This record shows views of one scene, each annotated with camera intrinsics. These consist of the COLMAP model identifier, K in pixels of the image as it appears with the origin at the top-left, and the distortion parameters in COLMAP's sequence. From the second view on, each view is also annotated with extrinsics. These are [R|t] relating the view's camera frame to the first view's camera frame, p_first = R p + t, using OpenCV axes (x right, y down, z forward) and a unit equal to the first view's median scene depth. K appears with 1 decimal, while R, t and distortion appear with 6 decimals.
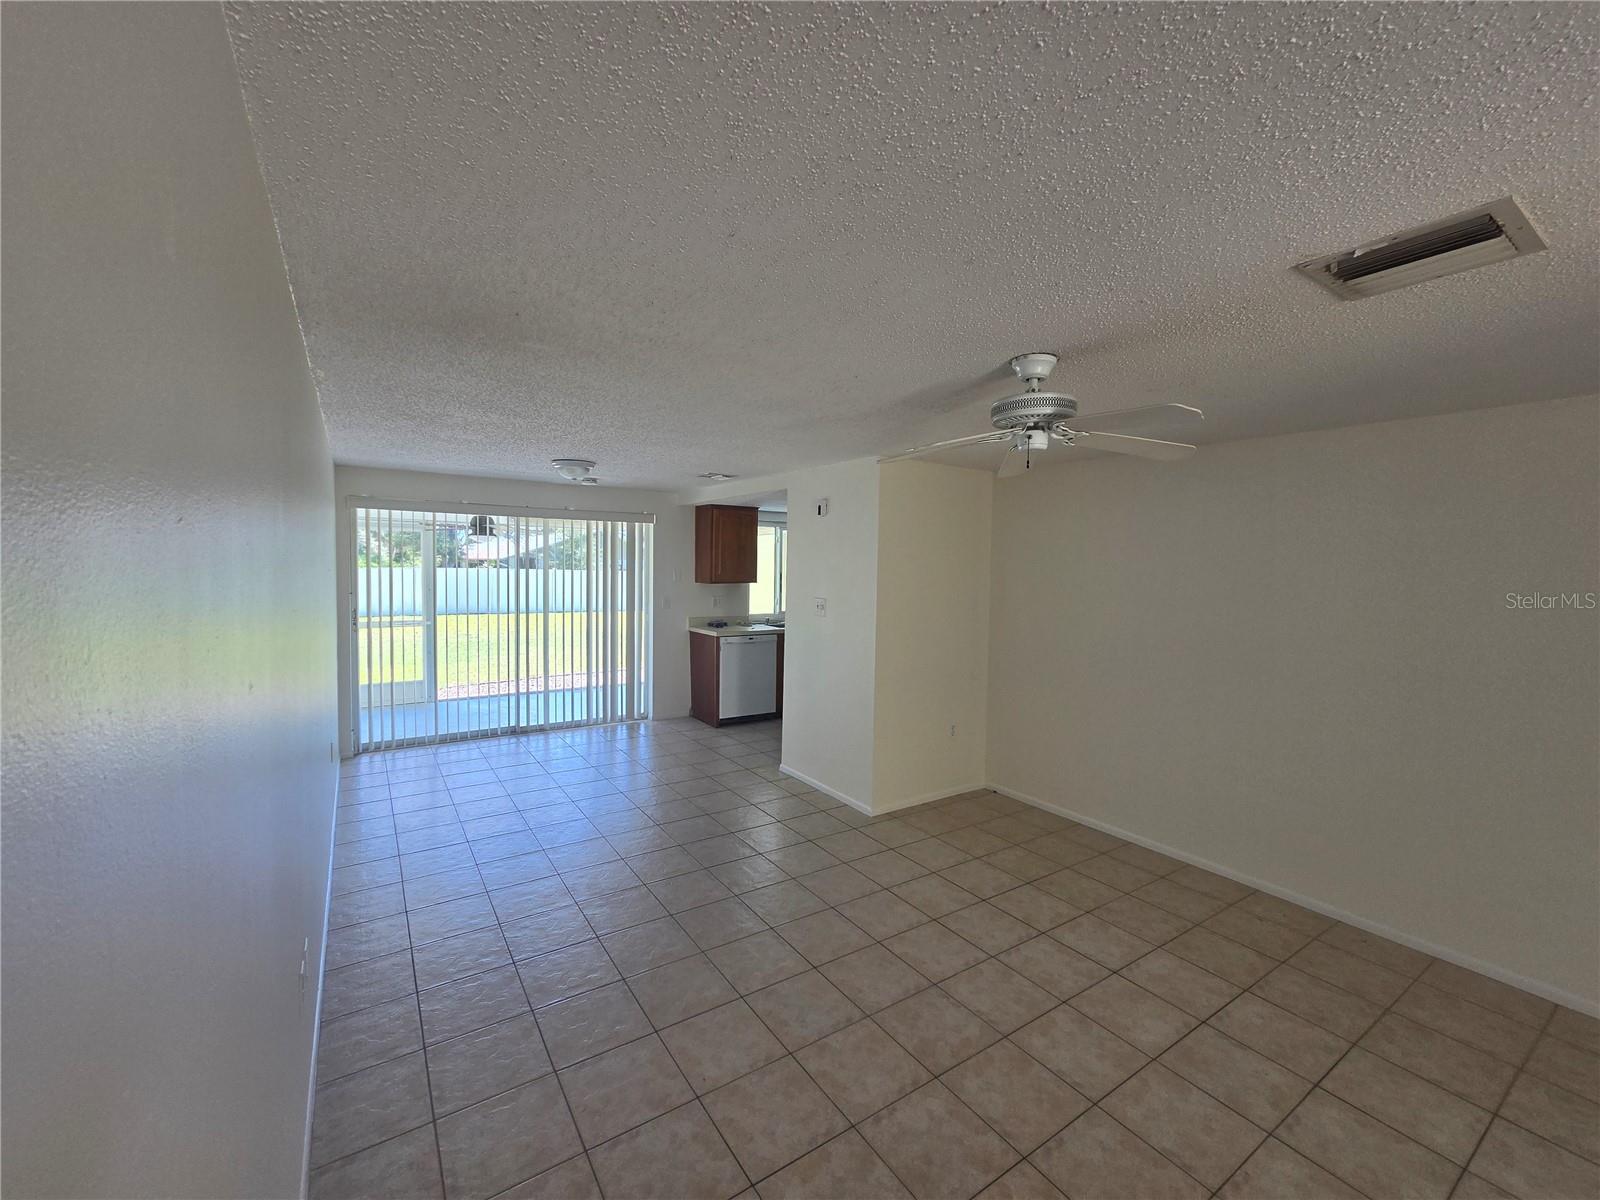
lens RADIAL K [[659.1, 0, 809.1], [0, 659.1, 582.9], [0, 0, 1]] dist [0.001870, 0.000341]
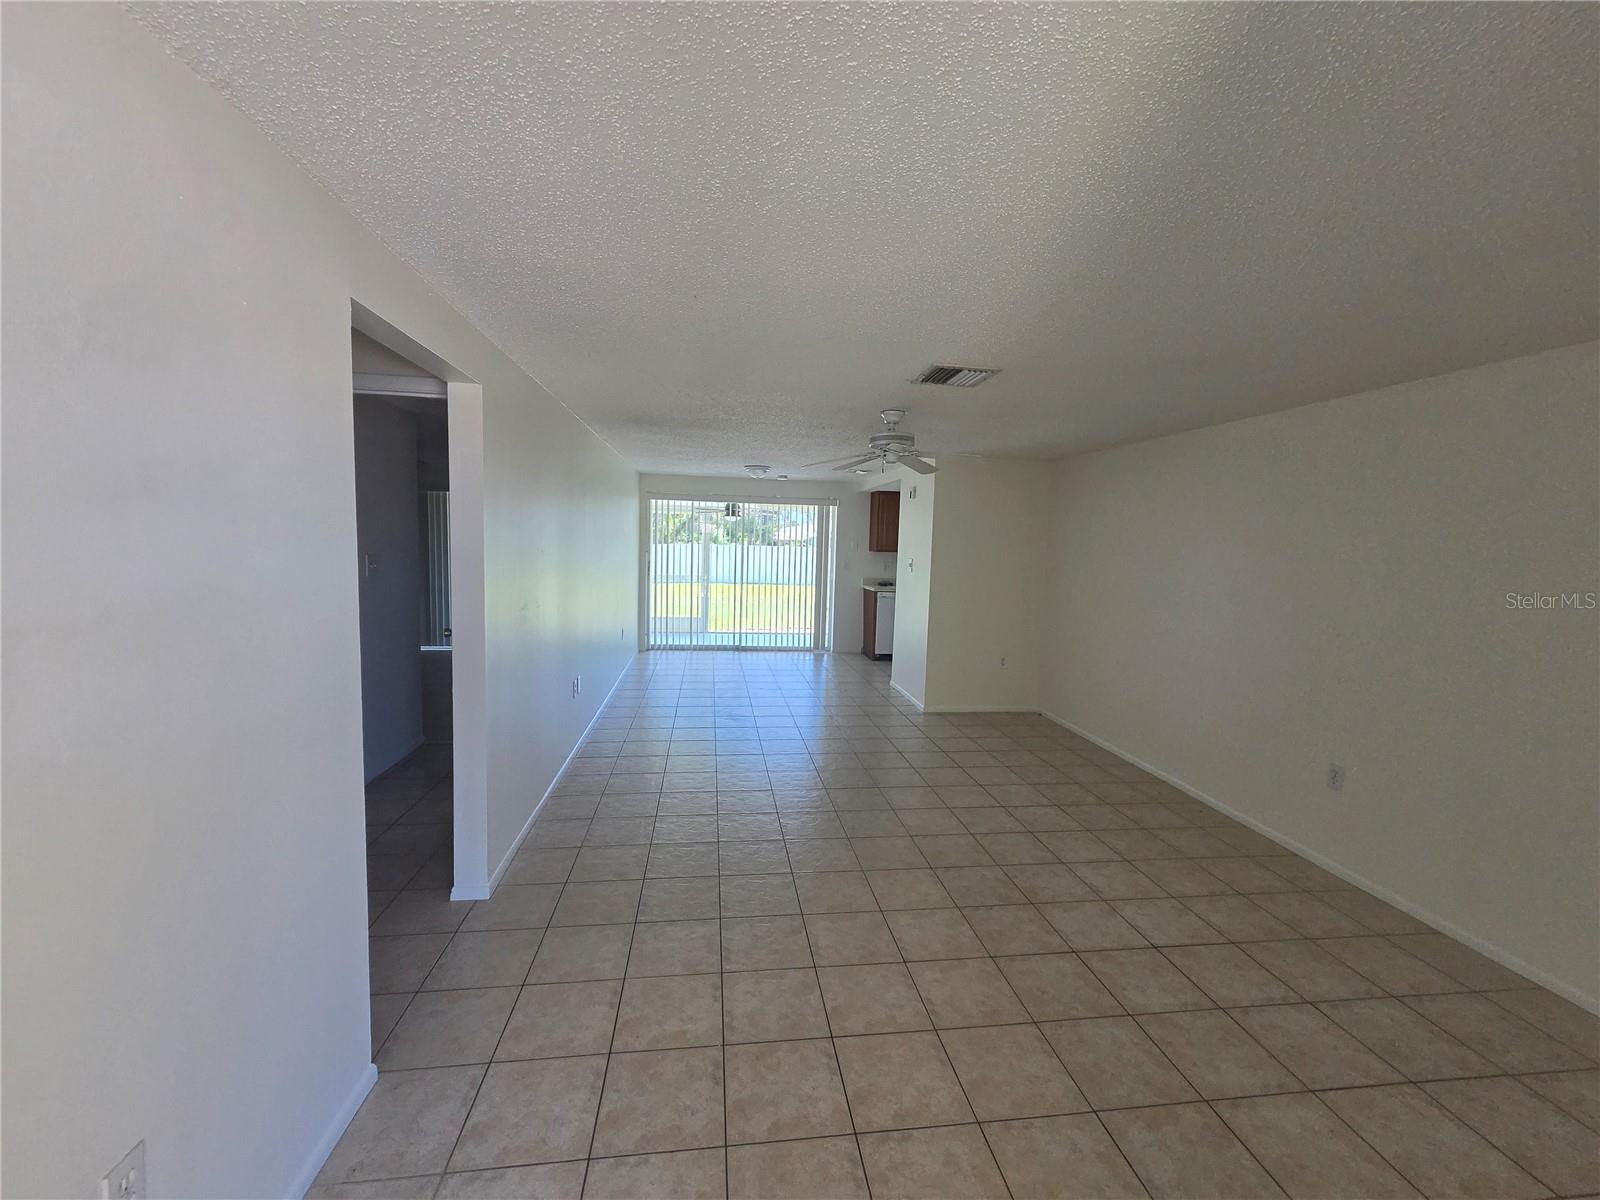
lens RADIAL K [[659.1, 0, 801.9], [0, 659.1, 593.9], [0, 0, 1]] dist [0.001870, 0.000341]
pose [[0.896729, 0.043359, -0.440451, 0.346104], [-0.024821, 0.998550, 0.047765, 0.029259], [0.441883, -0.031899, 0.896505, -0.274222]]
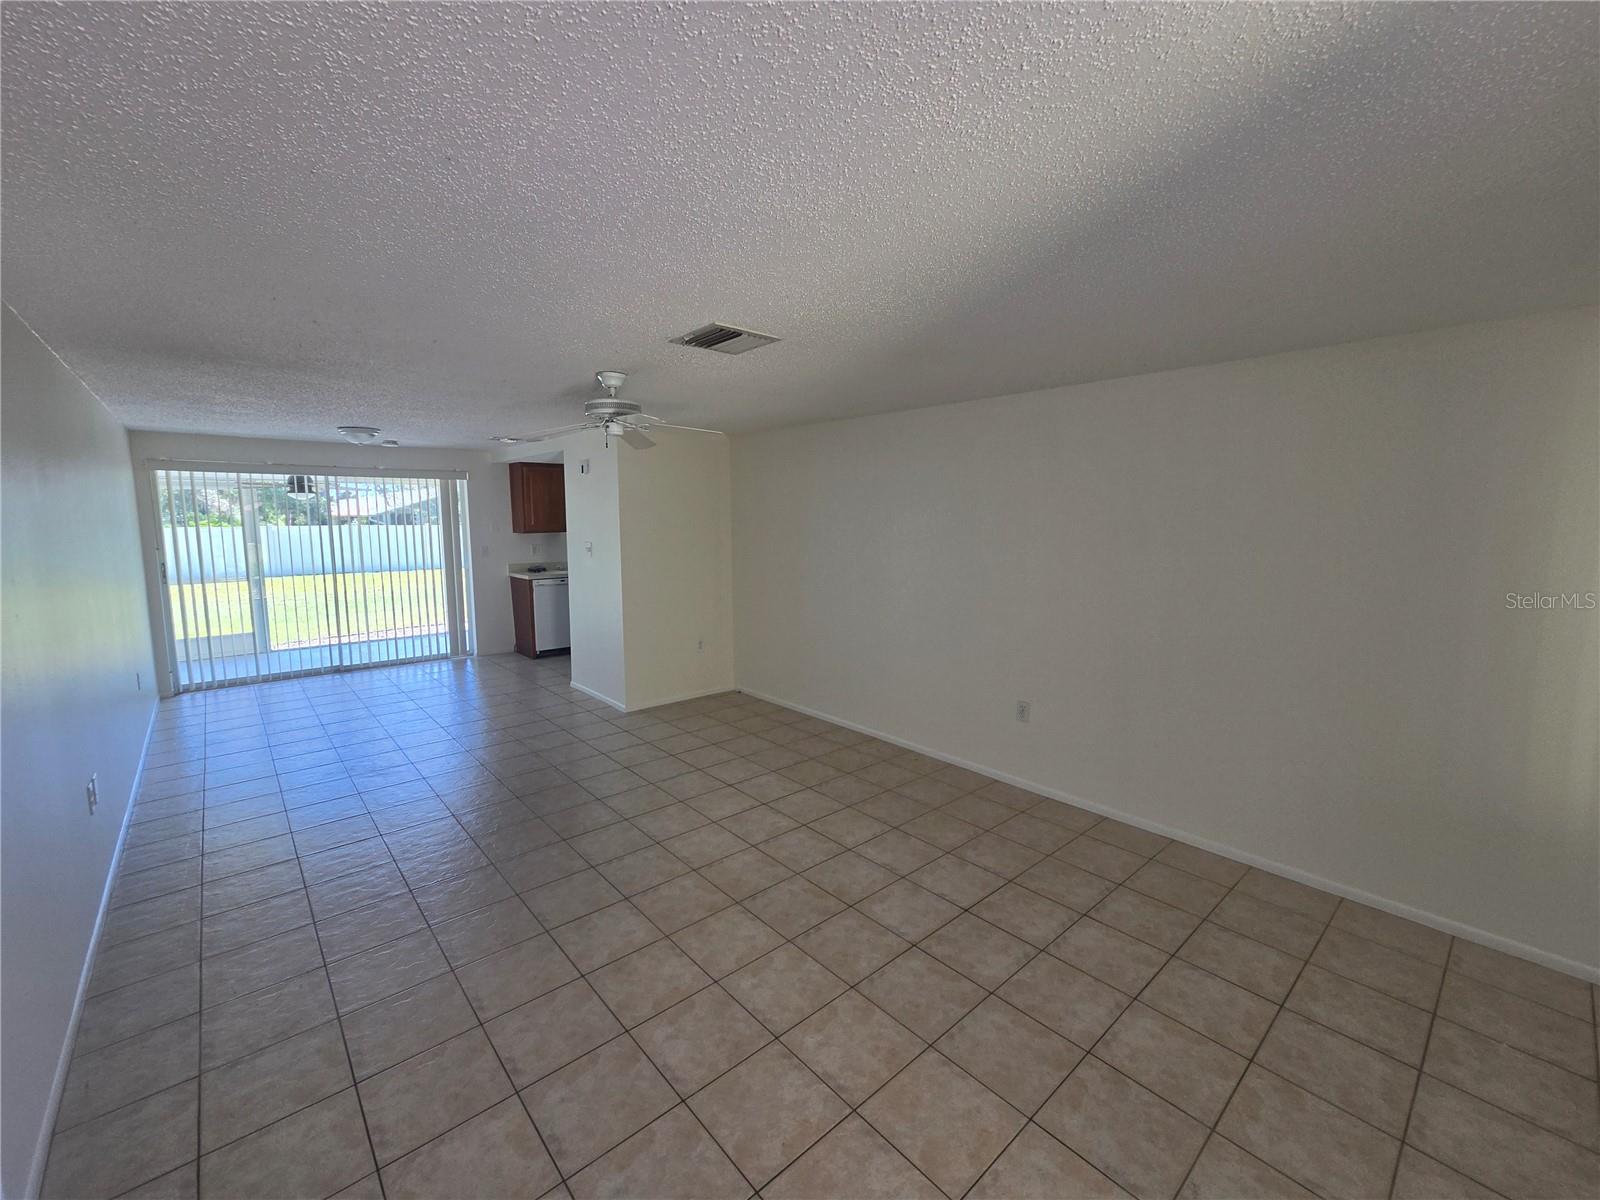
lens RADIAL K [[659.1, 0, 809.8], [0, 659.1, 594.1], [0, 0, 1]] dist [0.001870, 0.000341]
pose [[0.990673, -0.036008, 0.131416, 0.210790], [0.023546, 0.995181, 0.095186, 0.008966], [-0.134210, -0.091204, 0.986747, -0.210258]]
